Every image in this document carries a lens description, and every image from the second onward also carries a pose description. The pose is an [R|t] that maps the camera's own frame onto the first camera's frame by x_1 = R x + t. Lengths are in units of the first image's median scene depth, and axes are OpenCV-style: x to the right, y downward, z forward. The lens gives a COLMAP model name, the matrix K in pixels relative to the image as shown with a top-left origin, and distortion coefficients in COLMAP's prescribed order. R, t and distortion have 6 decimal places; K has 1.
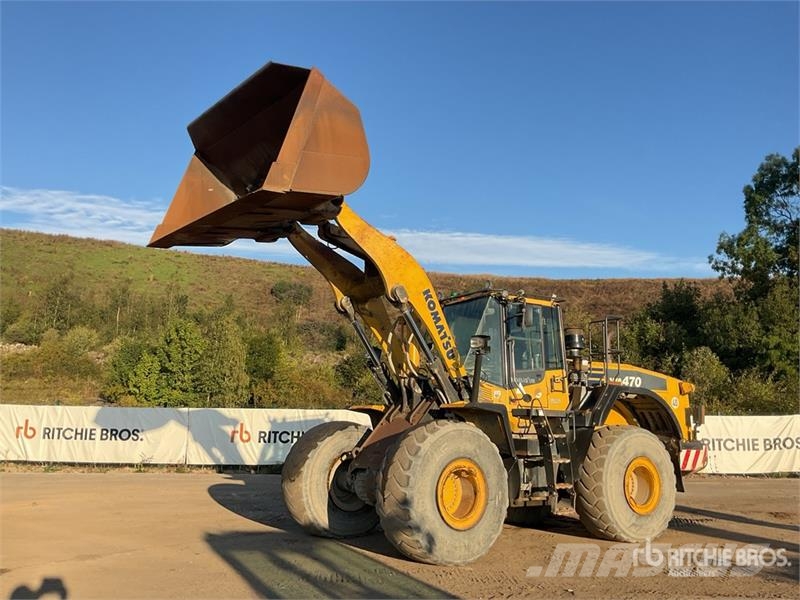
lens RADIAL K [[730.8, 0, 400.1], [0, 730.8, 296.6], [0, 0, 1]] dist [0.025905, -0.038602]
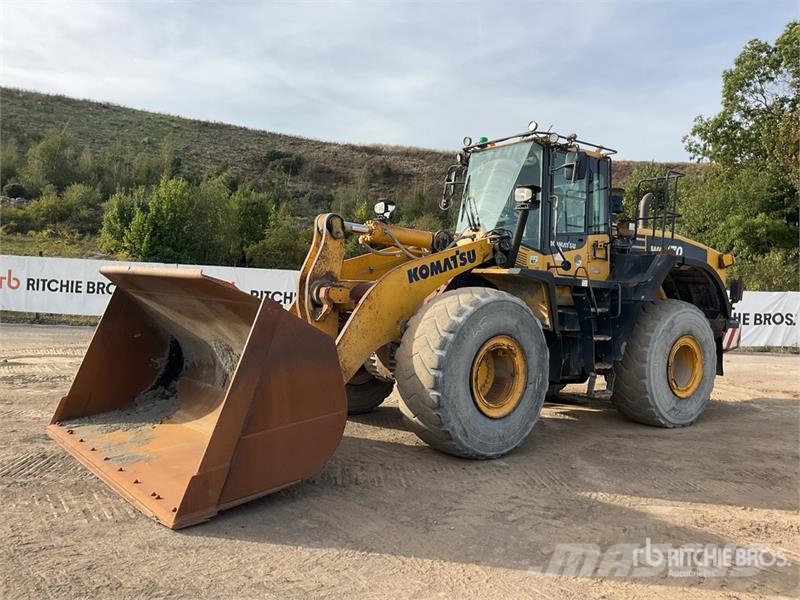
lens RADIAL K [[673.2, 0, 407.2], [0, 673.2, 283.5], [0, 0, 1]] dist [0.005692, -0.020535]
pose [[0.998532, 0.033375, 0.042649, -0.023024], [-0.040058, 0.985158, 0.166912, 0.017668], [-0.036445, -0.168376, 0.985049, 0.112472]]
